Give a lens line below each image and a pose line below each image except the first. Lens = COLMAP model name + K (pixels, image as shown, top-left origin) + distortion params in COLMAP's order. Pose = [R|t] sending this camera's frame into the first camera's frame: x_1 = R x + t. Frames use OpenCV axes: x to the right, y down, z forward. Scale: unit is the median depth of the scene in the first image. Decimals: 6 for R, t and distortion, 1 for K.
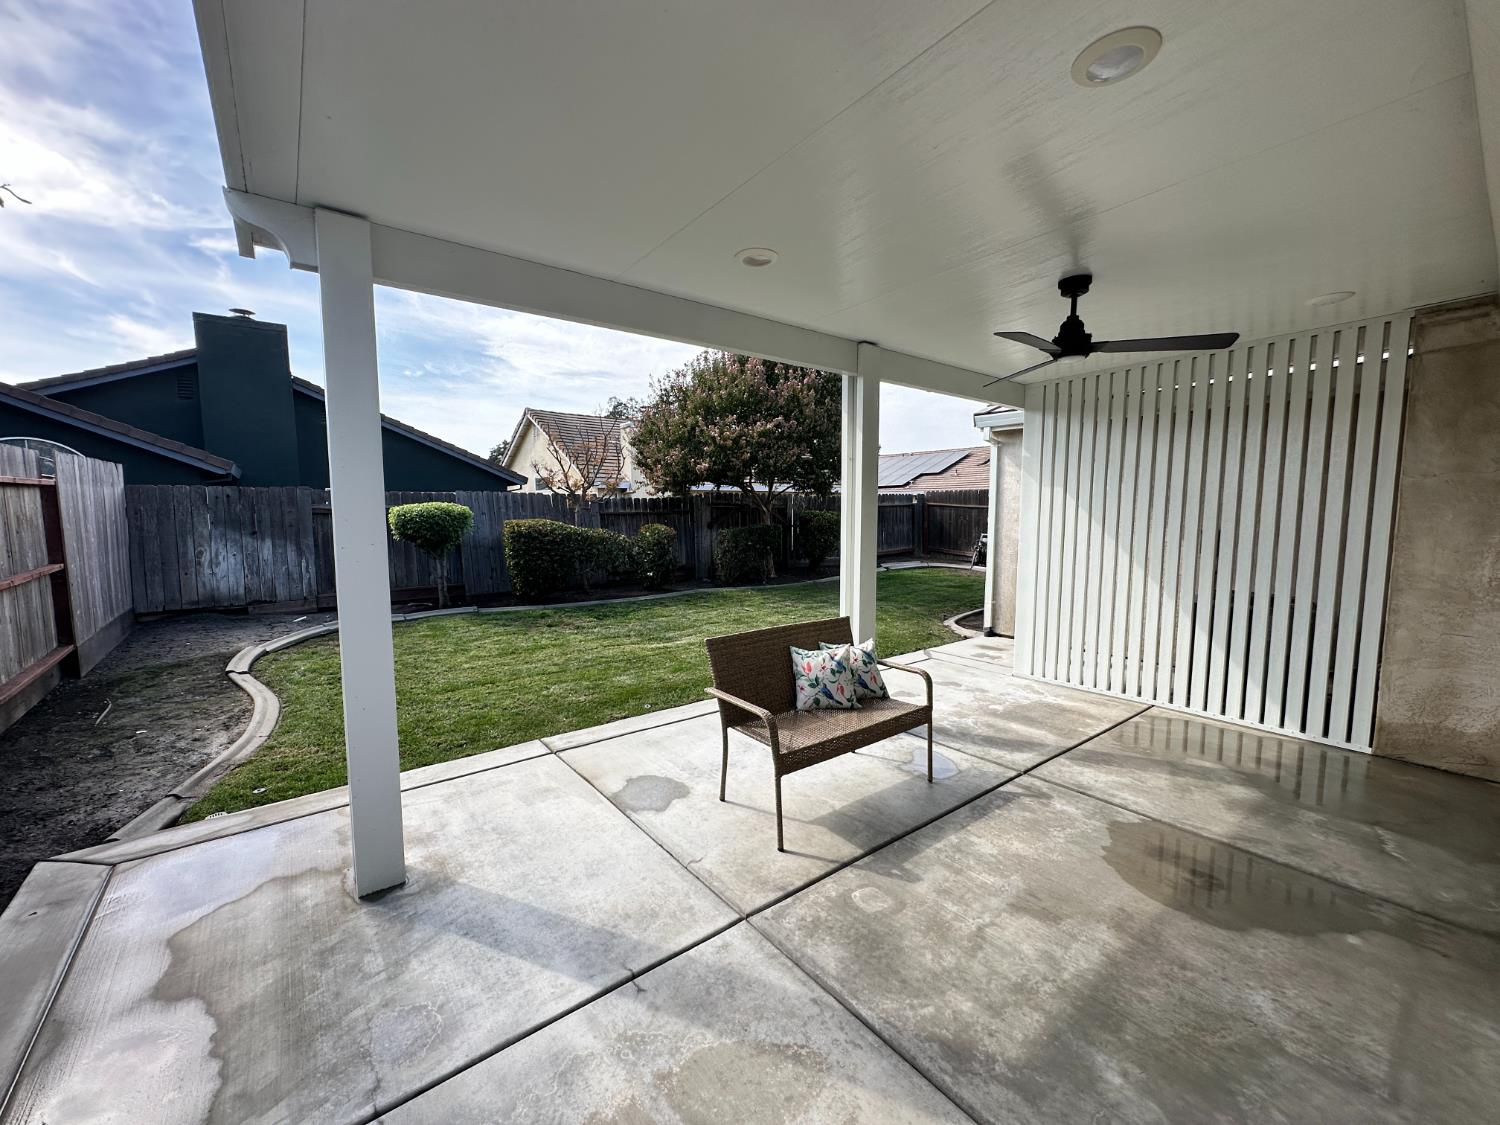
lens RADIAL K [[596.8, 0, 748.6], [0, 596.8, 564.3], [0, 0, 1]] dist [-0.010577, 0.004320]
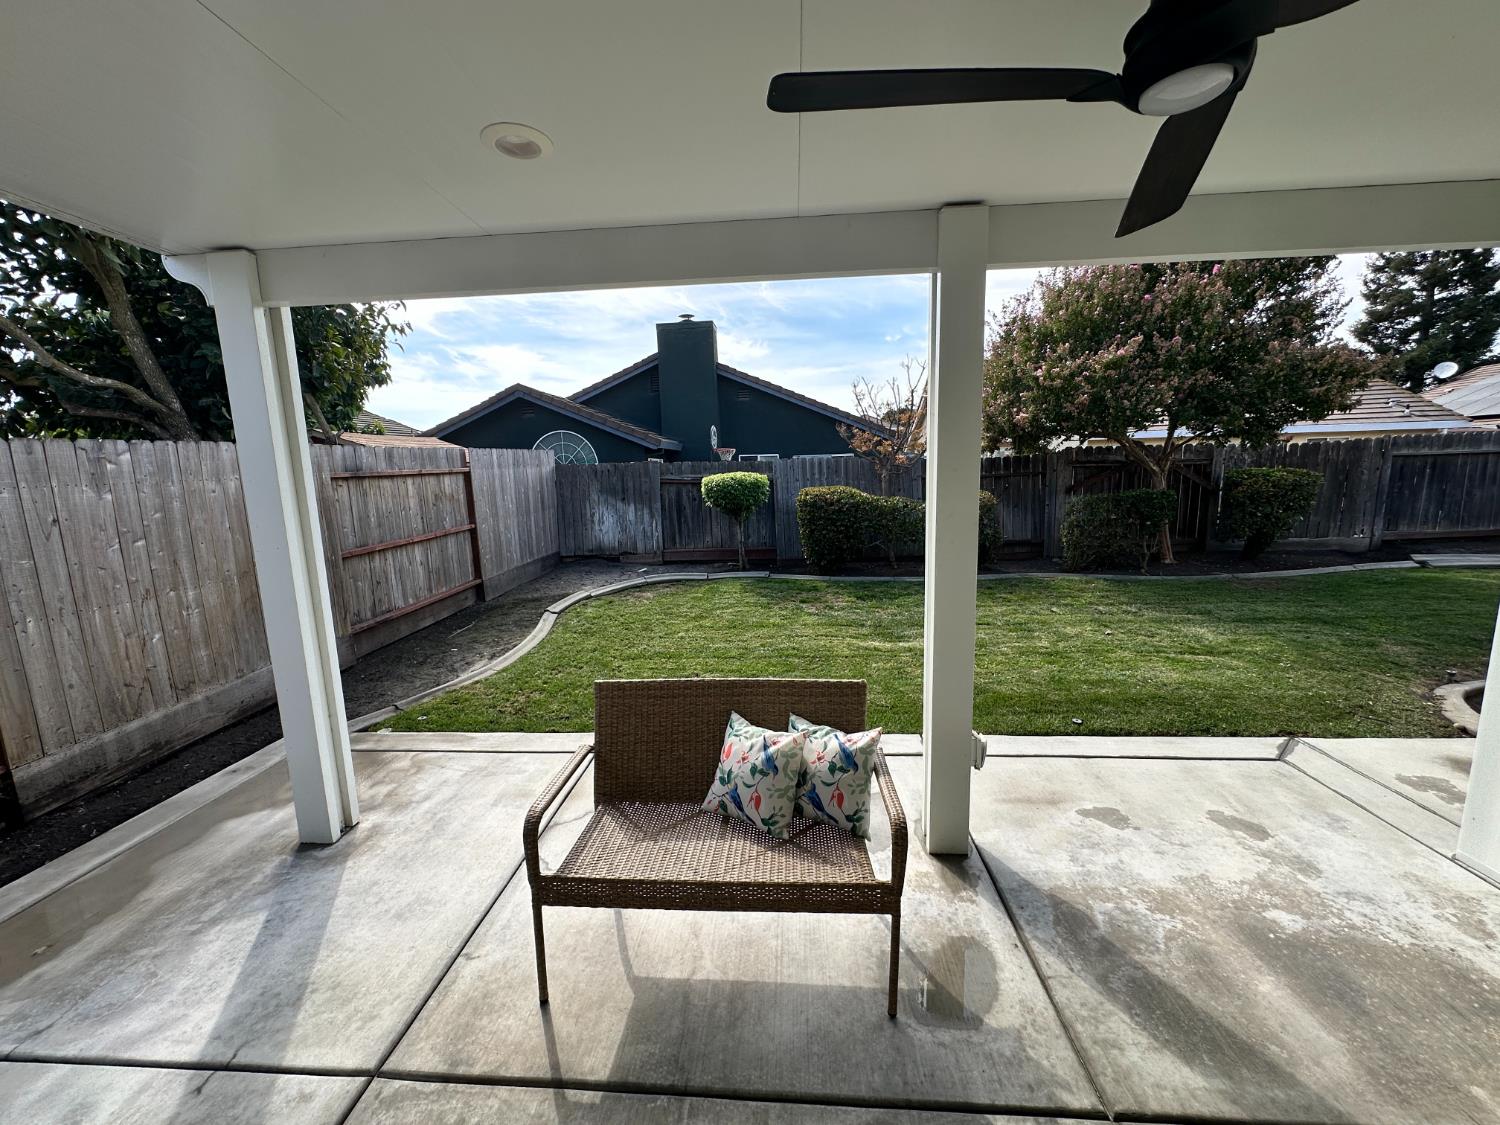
lens RADIAL K [[596.8, 0, 745.7], [0, 596.8, 565.3], [0, 0, 1]] dist [-0.010577, 0.004320]
pose [[0.745837, 0.088377, -0.660240, 0.332159], [-0.035687, 0.995038, 0.092877, -0.059696], [0.665172, -0.045709, 0.745290, 0.326567]]
